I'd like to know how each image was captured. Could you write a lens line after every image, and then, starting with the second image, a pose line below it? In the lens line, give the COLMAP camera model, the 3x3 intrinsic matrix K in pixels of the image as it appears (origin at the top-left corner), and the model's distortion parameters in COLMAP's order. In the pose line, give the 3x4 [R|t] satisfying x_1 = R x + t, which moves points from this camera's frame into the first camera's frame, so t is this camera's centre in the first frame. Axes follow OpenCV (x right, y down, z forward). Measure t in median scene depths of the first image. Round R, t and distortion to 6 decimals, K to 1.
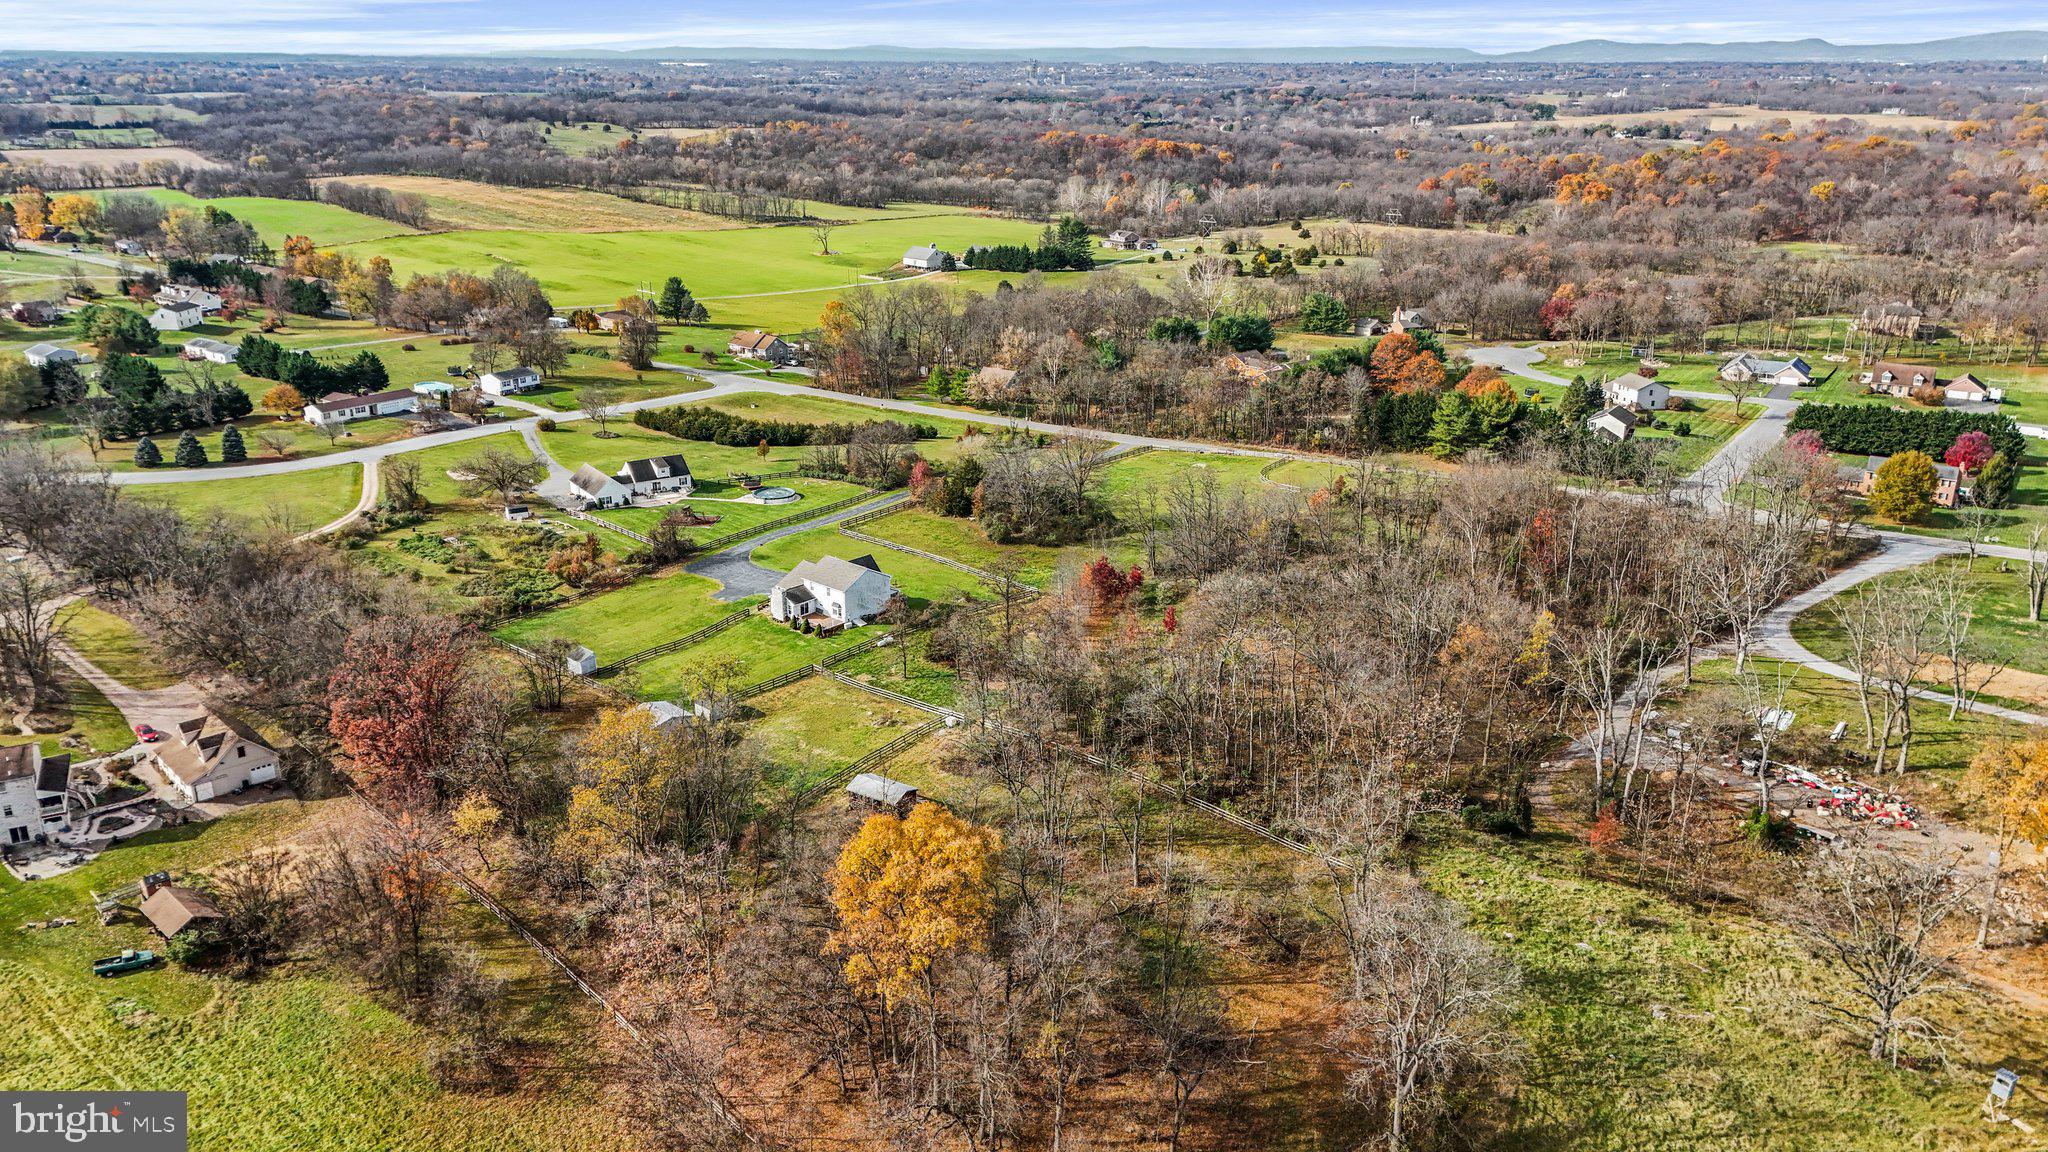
lens RADIAL K [[1485.4, 0, 1024.0], [0, 1485.4, 576.0], [0, 0, 1]] dist [0.076434, -0.085264]
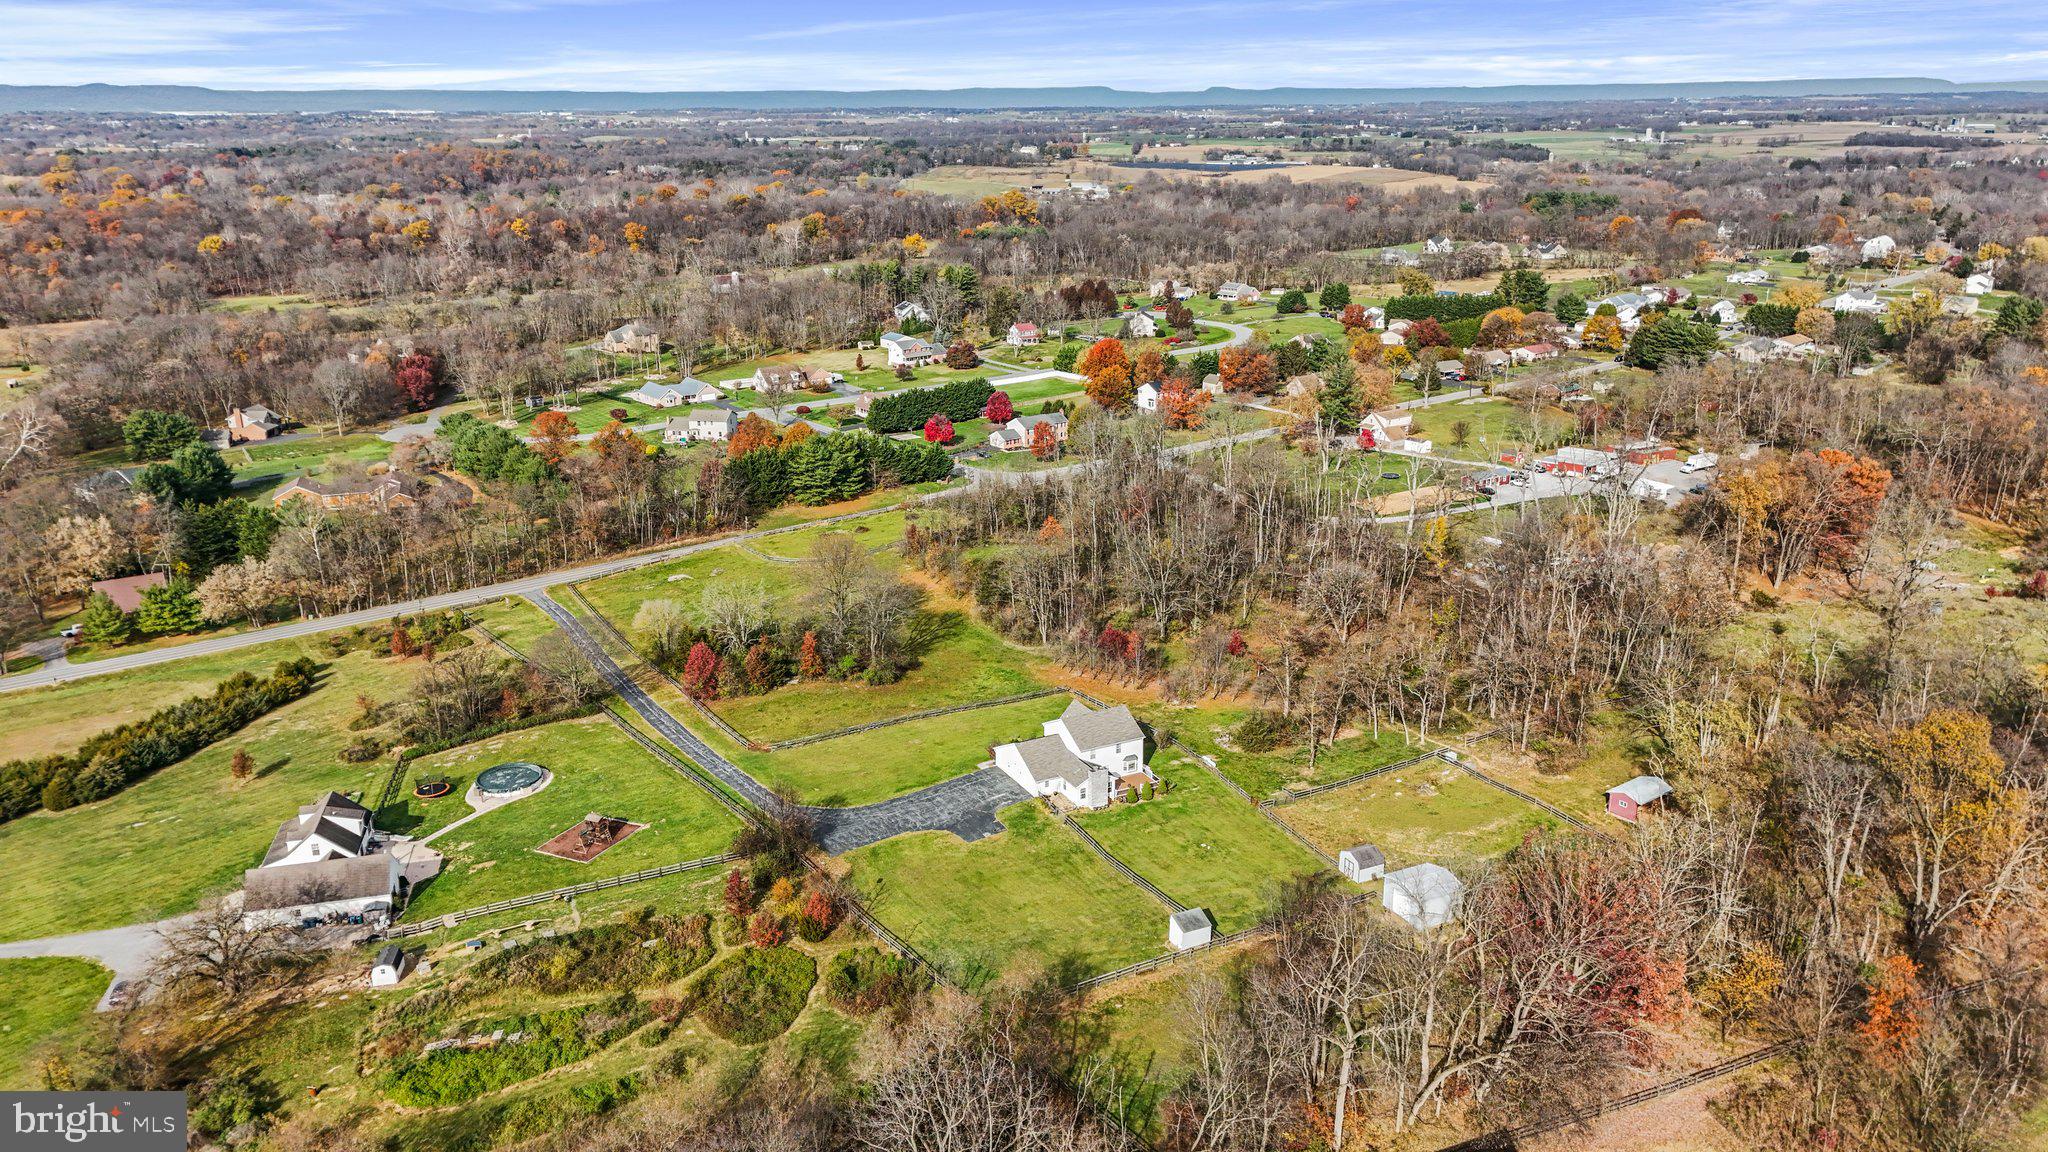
lens RADIAL K [[1485.4, 0, 1024.0], [0, 1485.4, 576.0], [0, 0, 1]] dist [0.076434, -0.085264]
pose [[0.343445, -0.284688, 0.894985, -0.347797], [0.311770, 0.933471, 0.177290, -0.097820], [-0.885915, 0.218140, 0.409353, 0.270899]]
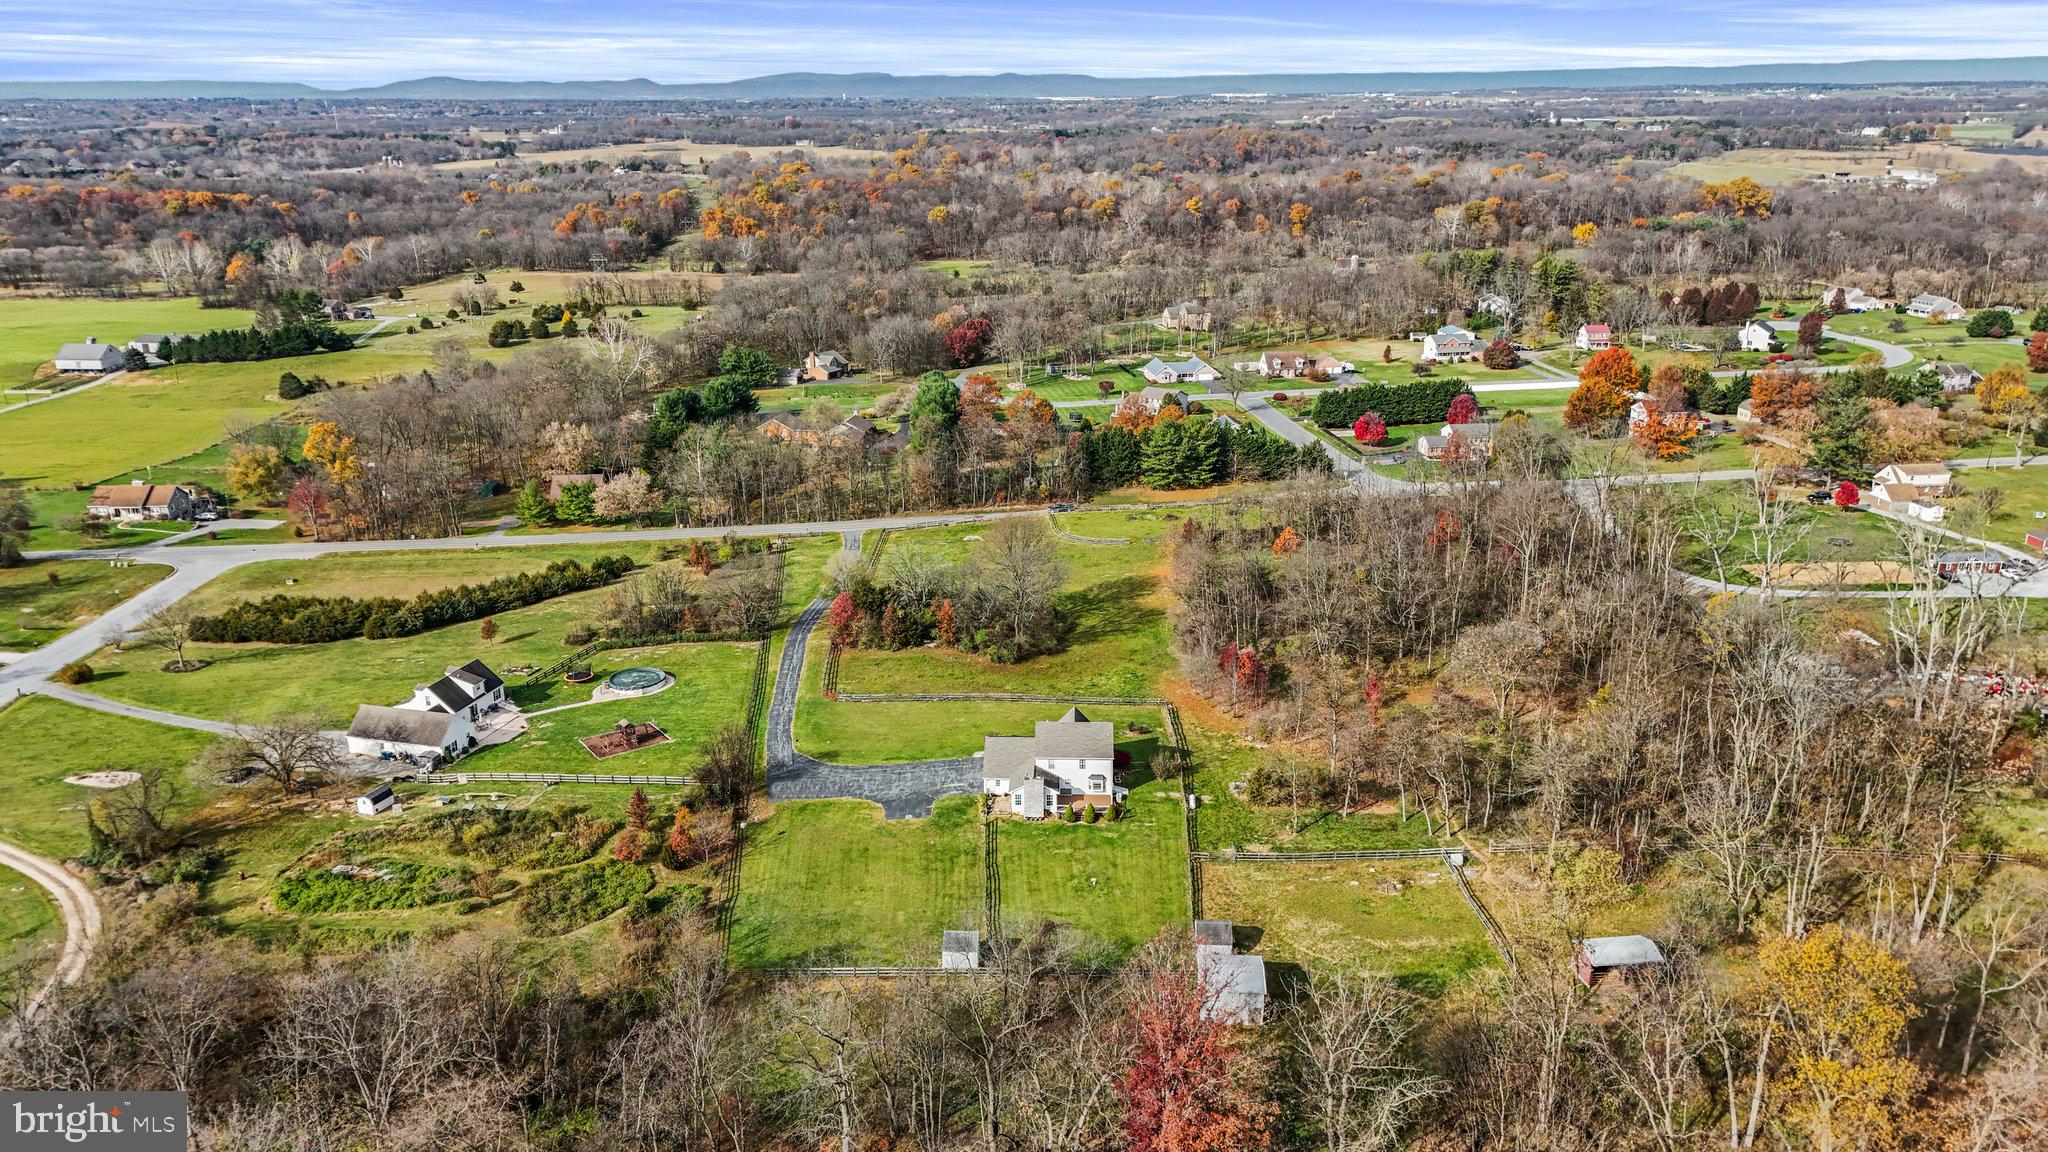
lens RADIAL K [[1485.4, 0, 1024.0], [0, 1485.4, 576.0], [0, 0, 1]] dist [0.076434, -0.085264]
pose [[0.764602, -0.205131, 0.610987, -0.248561], [0.218445, 0.974367, 0.053765, -0.055021], [-0.606355, 0.092358, 0.789813, 0.150380]]
